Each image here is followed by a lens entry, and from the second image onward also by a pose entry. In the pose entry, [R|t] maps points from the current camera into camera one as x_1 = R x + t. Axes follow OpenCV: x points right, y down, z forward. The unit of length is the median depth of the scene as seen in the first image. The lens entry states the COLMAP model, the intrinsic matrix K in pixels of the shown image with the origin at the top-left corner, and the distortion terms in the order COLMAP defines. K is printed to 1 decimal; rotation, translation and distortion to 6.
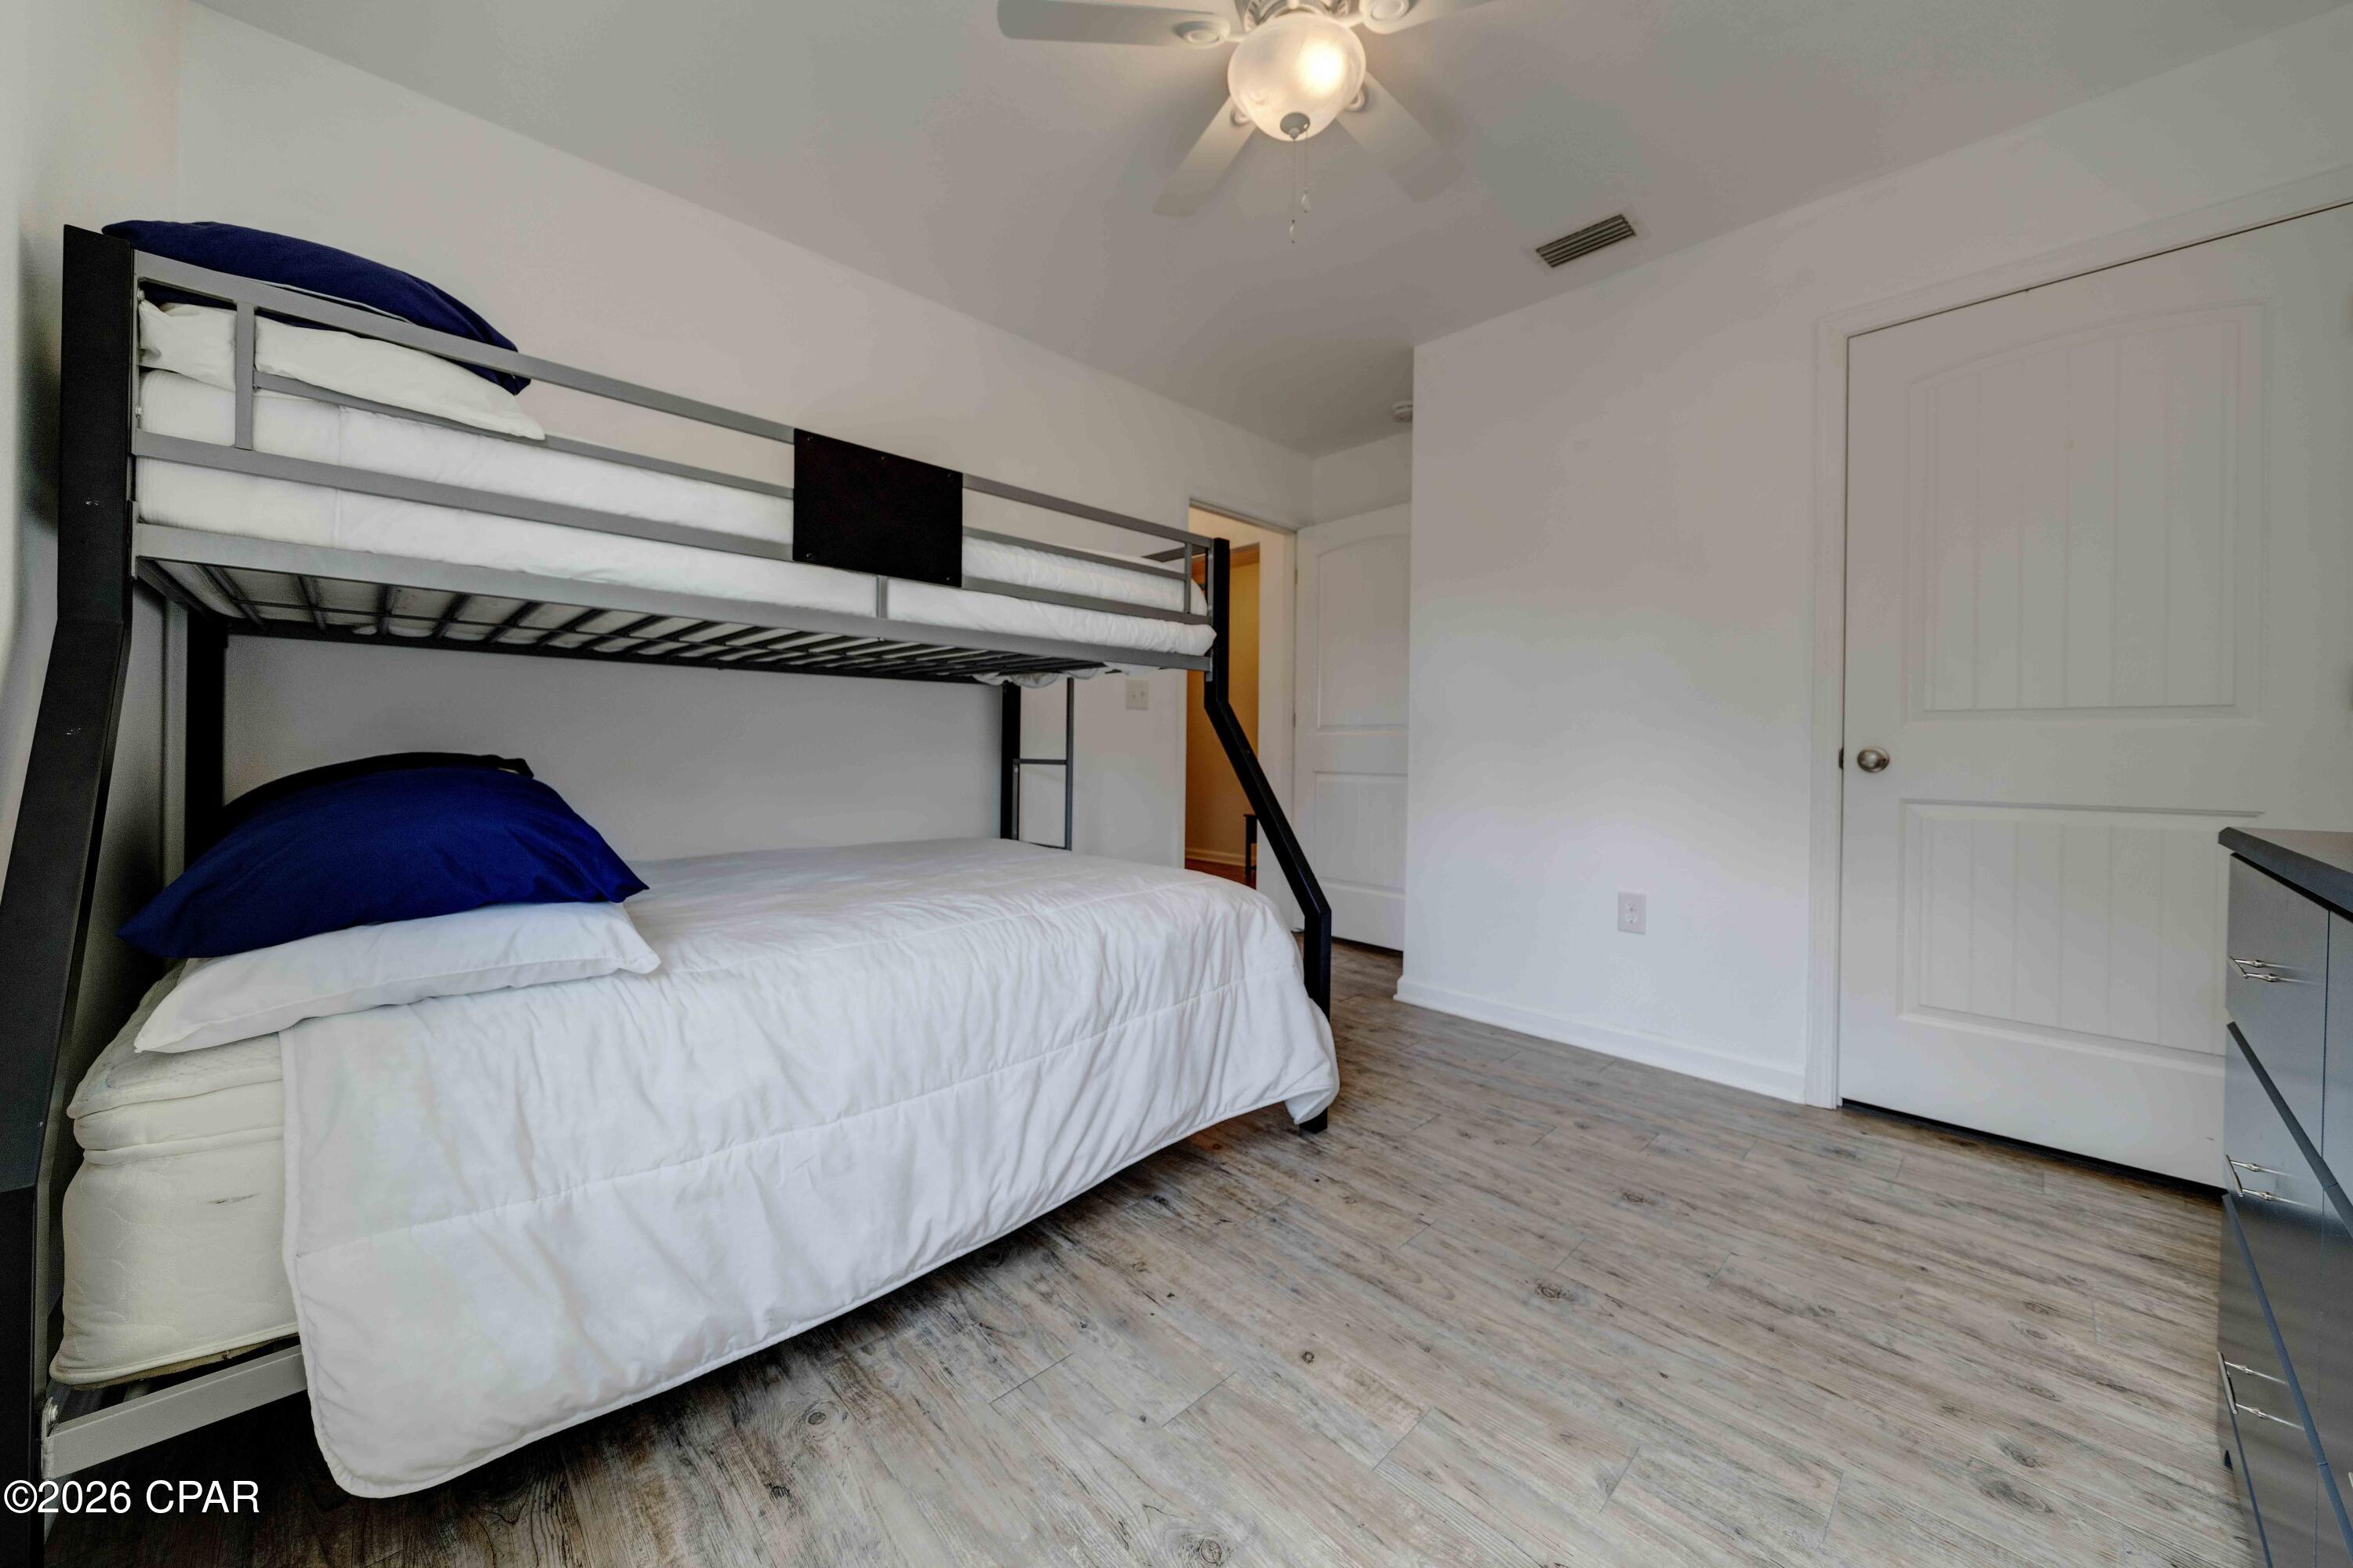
lens RADIAL K [[840.7, 0, 1175.4], [0, 840.7, 750.1], [0, 0, 1]] dist [-0.002171, -0.000154]
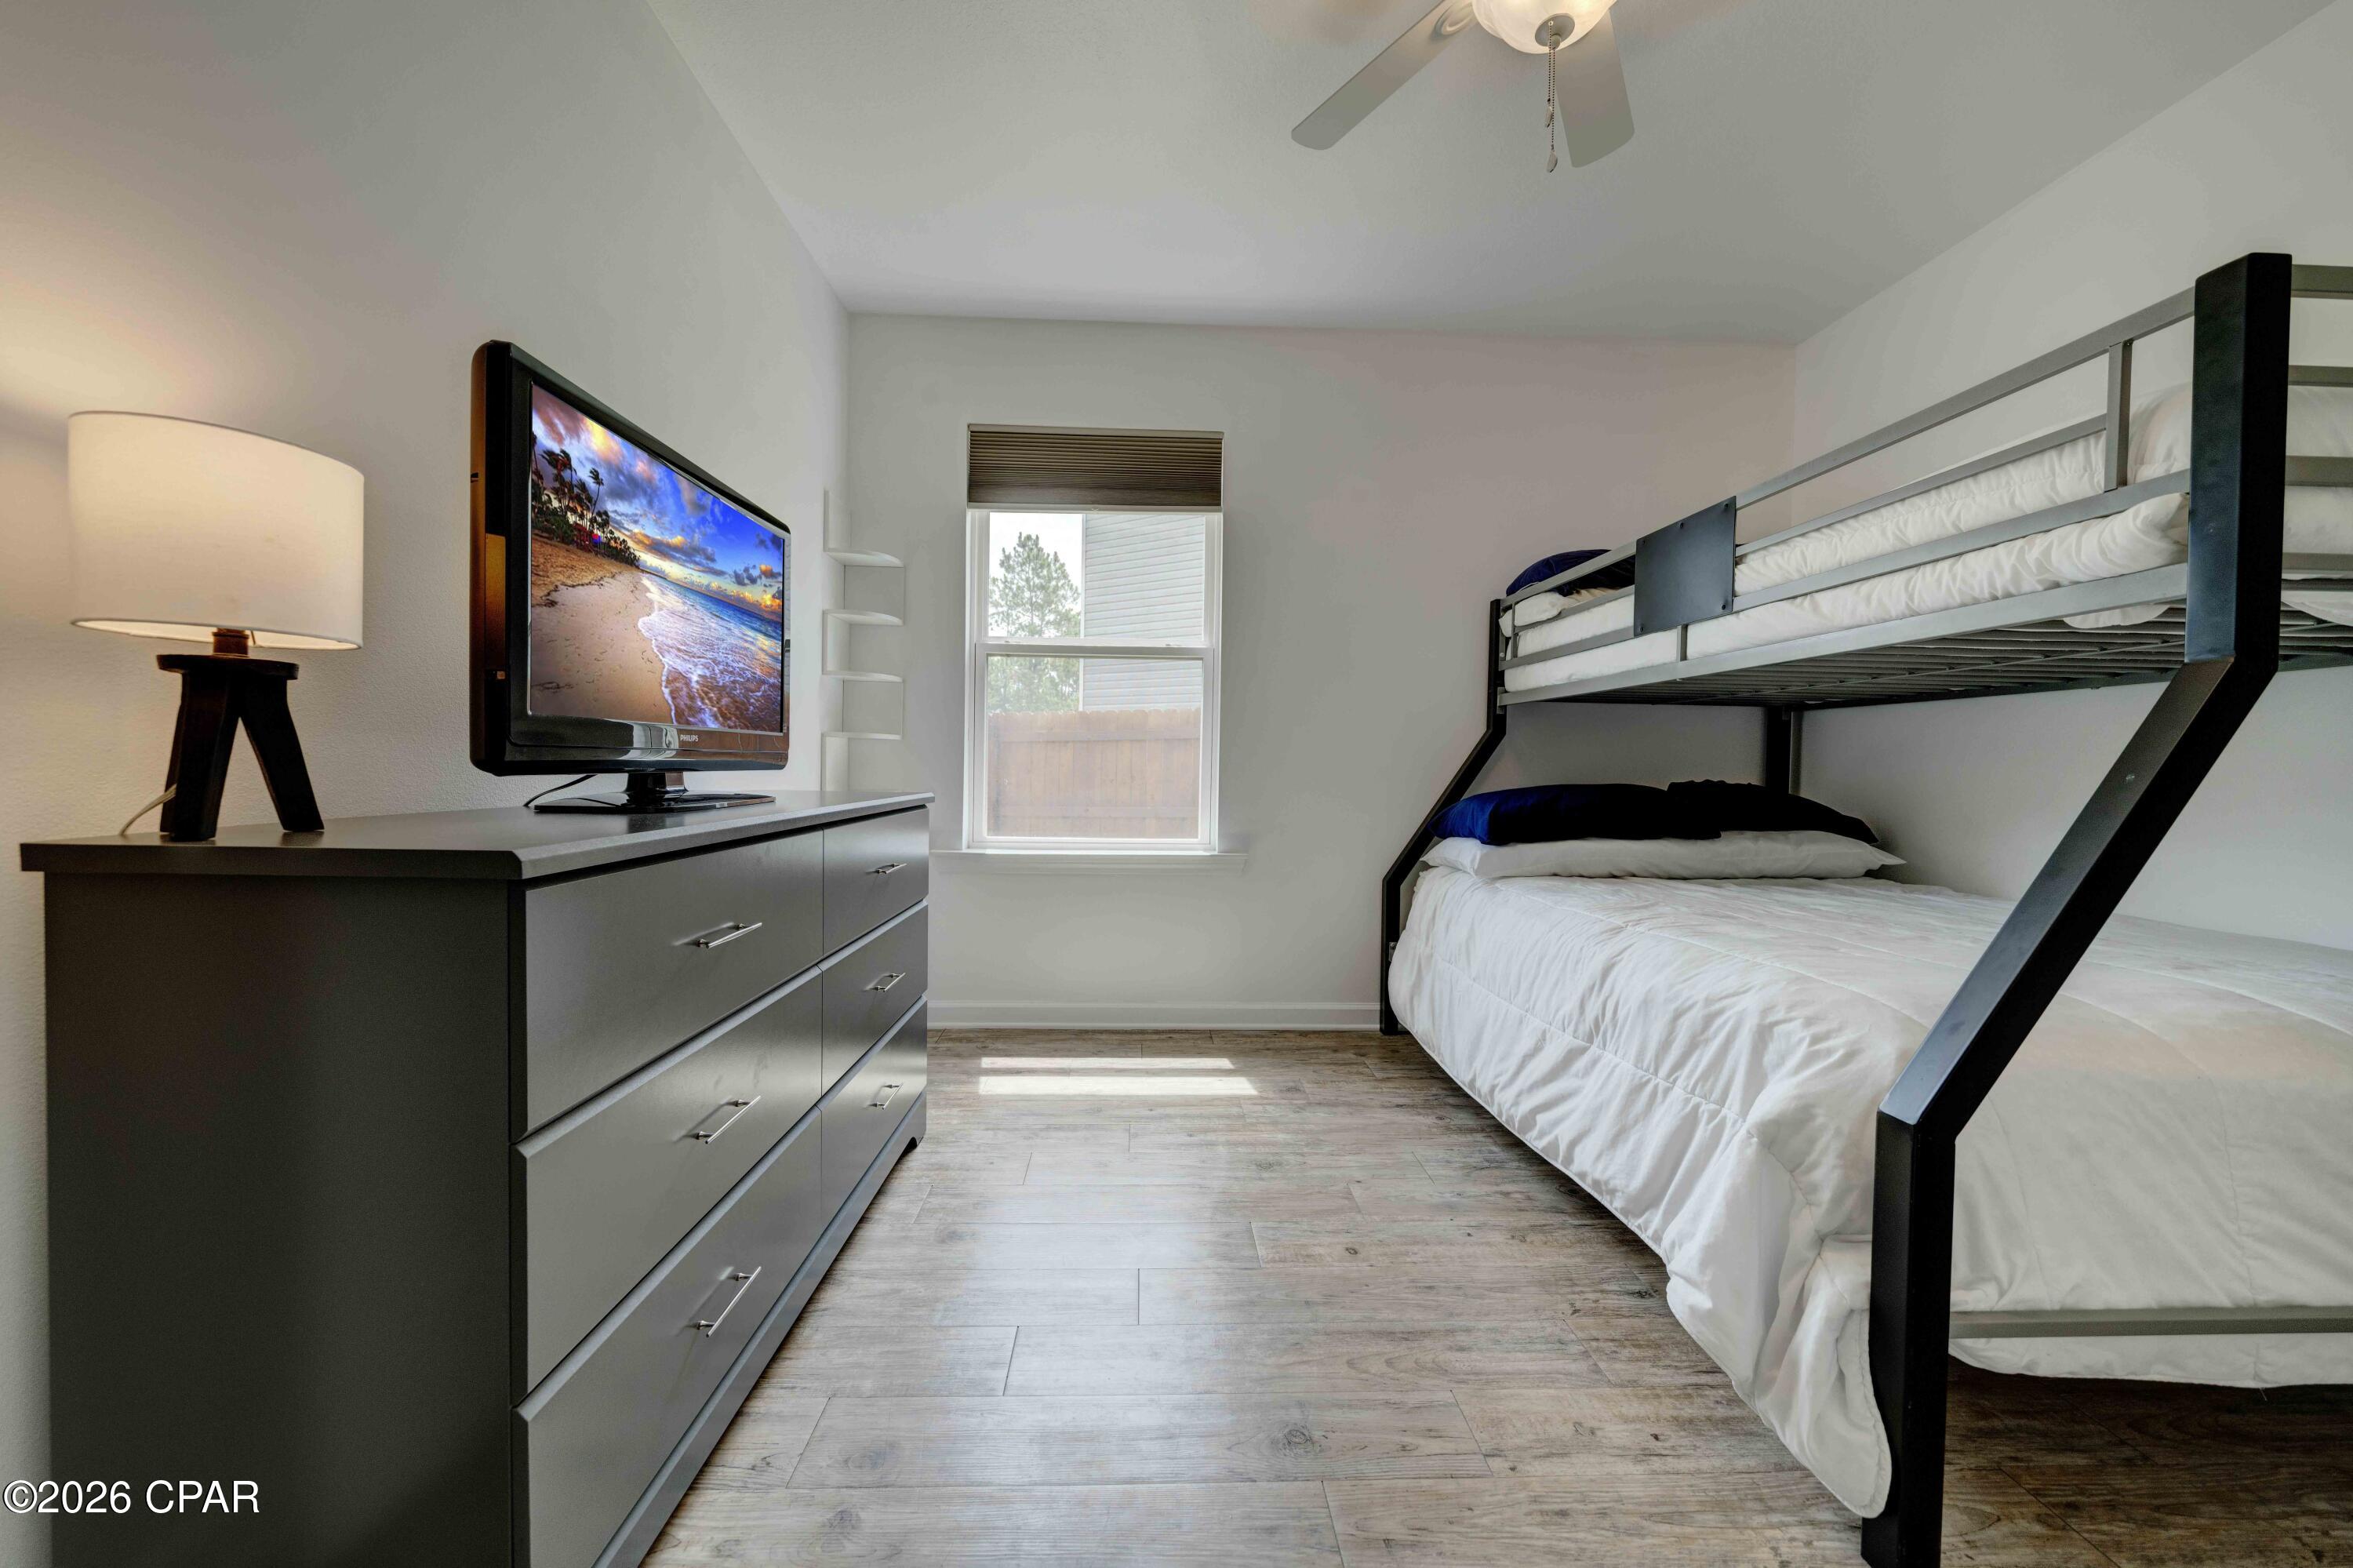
lens RADIAL K [[829.6, 0, 1176.5], [0, 829.6, 784.0], [0, 0, 1]] dist [-0.000727, -0.000098]
pose [[-0.659351, -0.007709, -0.751796, 1.163249], [-0.028059, 0.999503, 0.014360, 0.018288], [0.751312, 0.030564, -0.659240, 1.471776]]
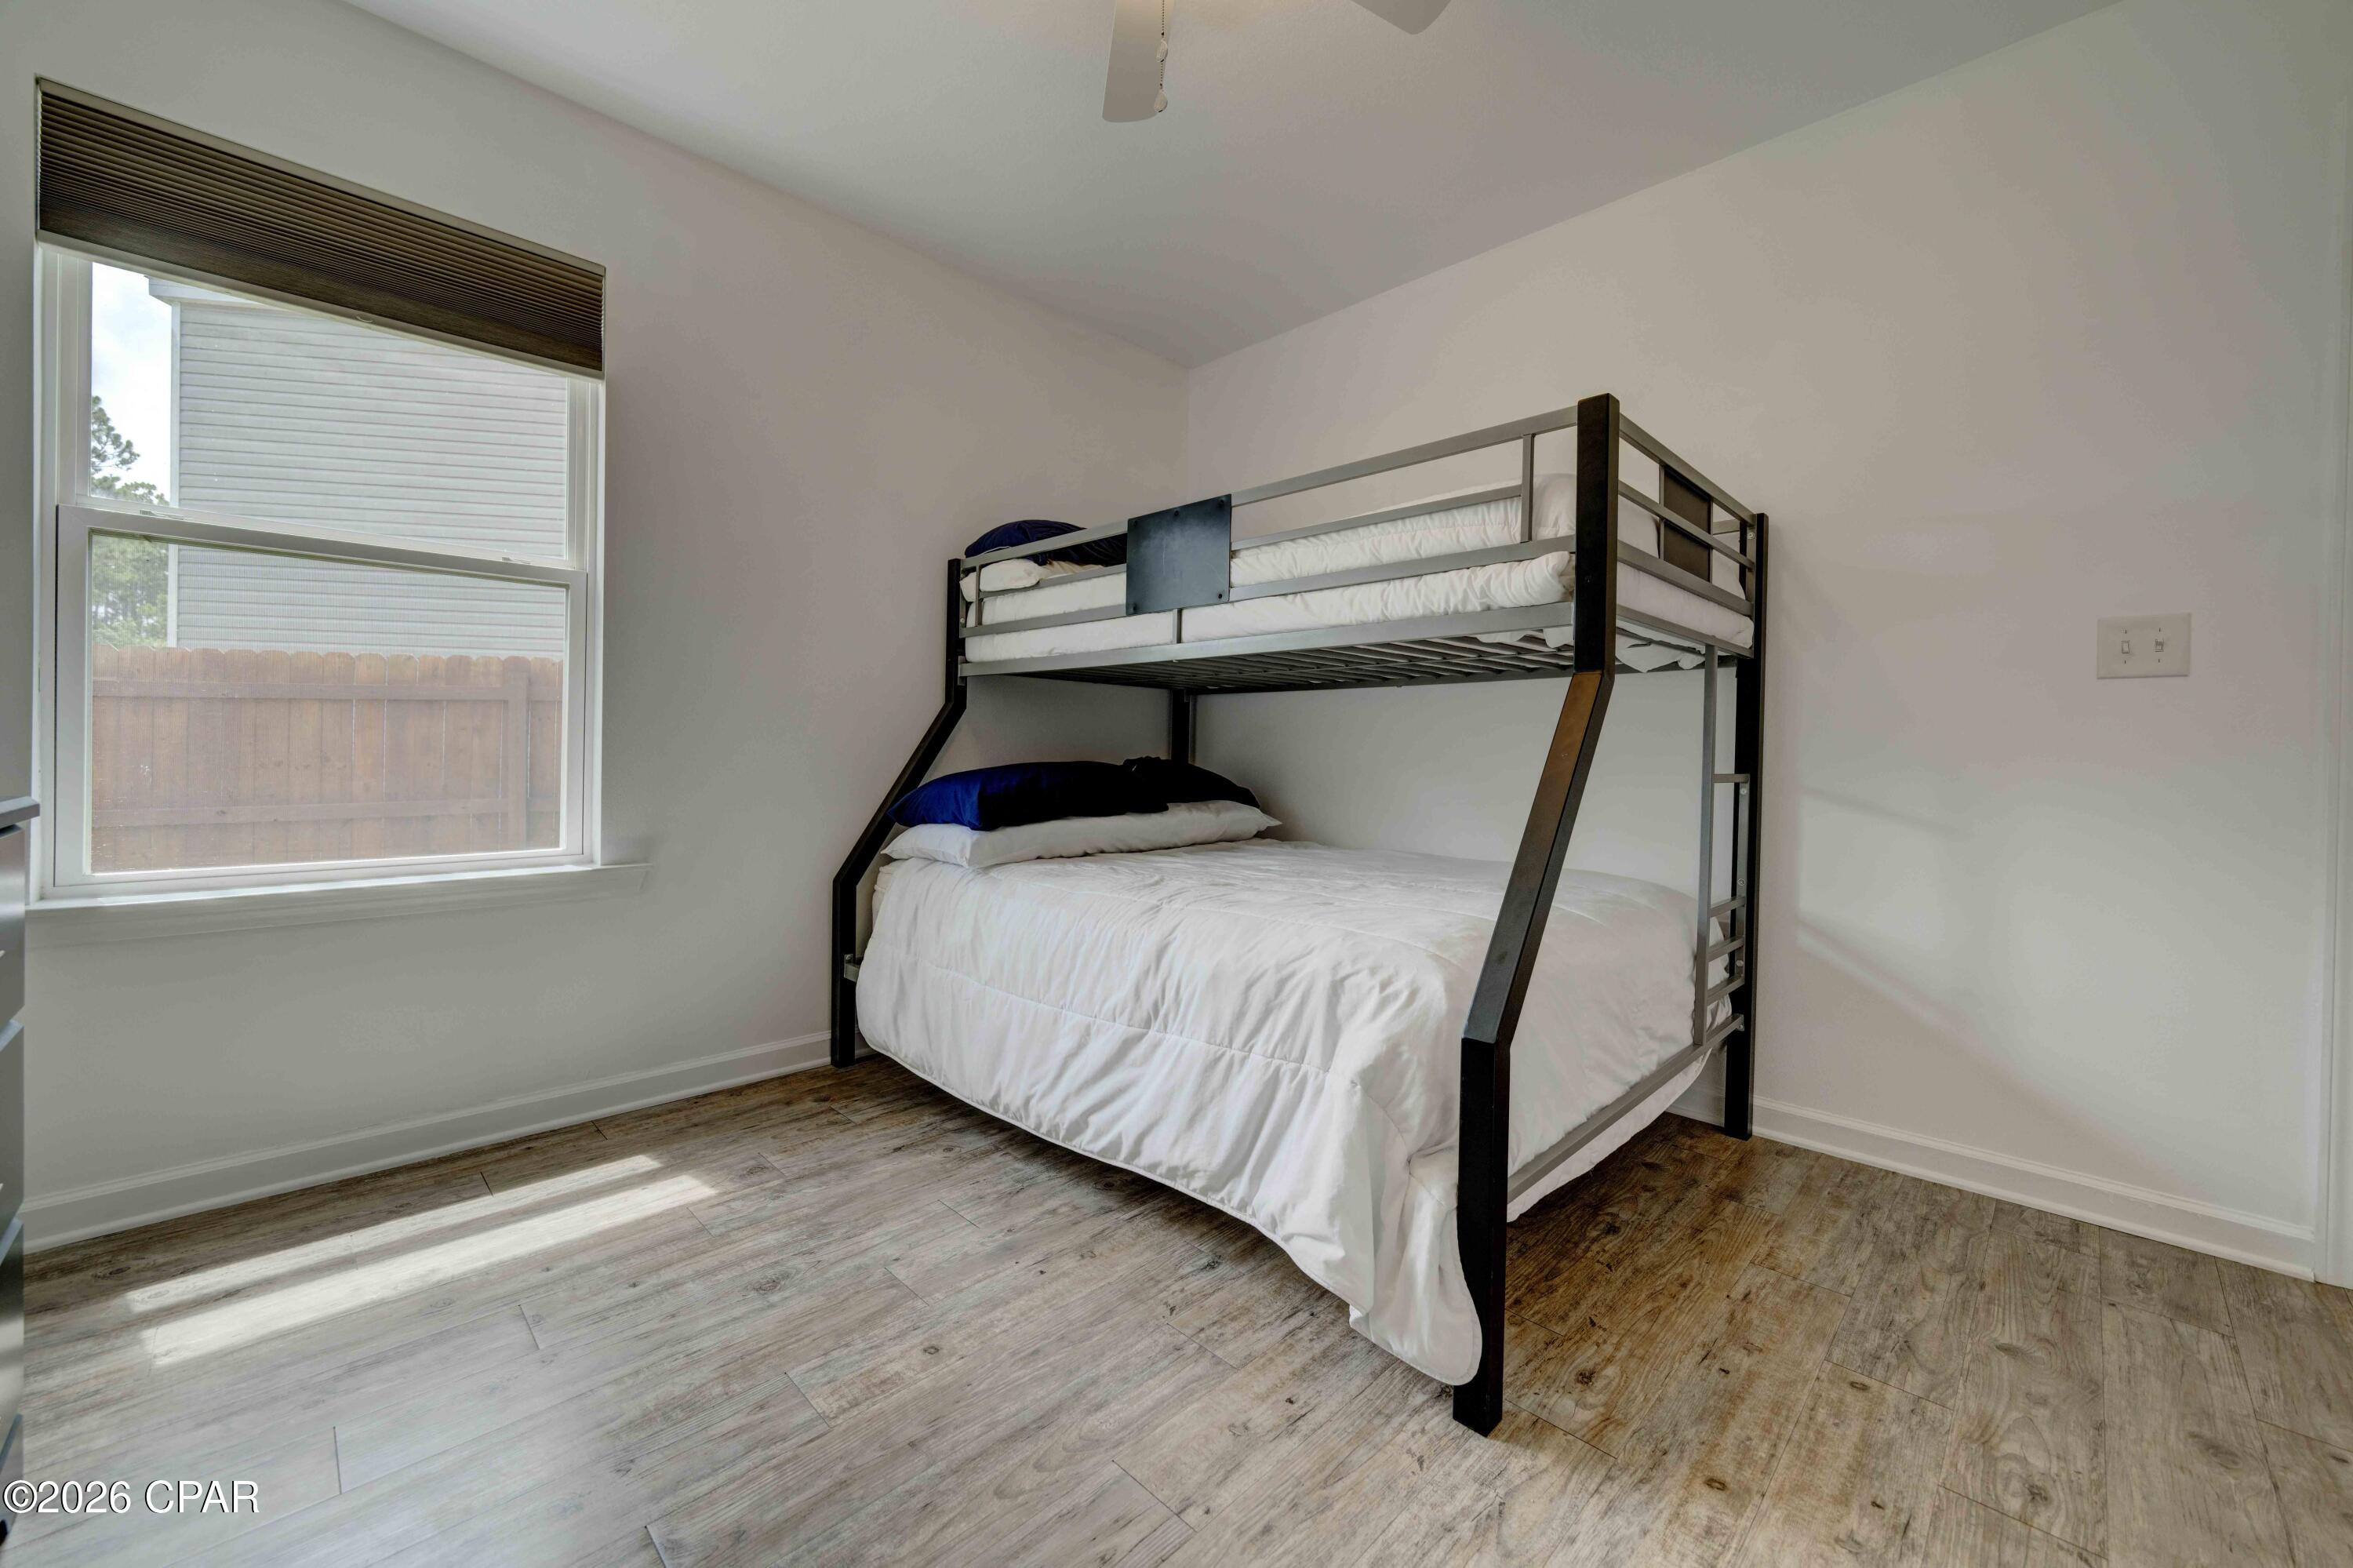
lens RADIAL K [[909.8, 0, 1167.8], [0, 909.8, 763.2], [0, 0, 1]] dist [0.000668, -0.000297]
pose [[0.017688, -0.000294, -0.999844, 1.148949], [-0.018582, 0.999827, -0.000623, 0.019107], [0.999671, 0.018590, 0.017680, 1.152215]]
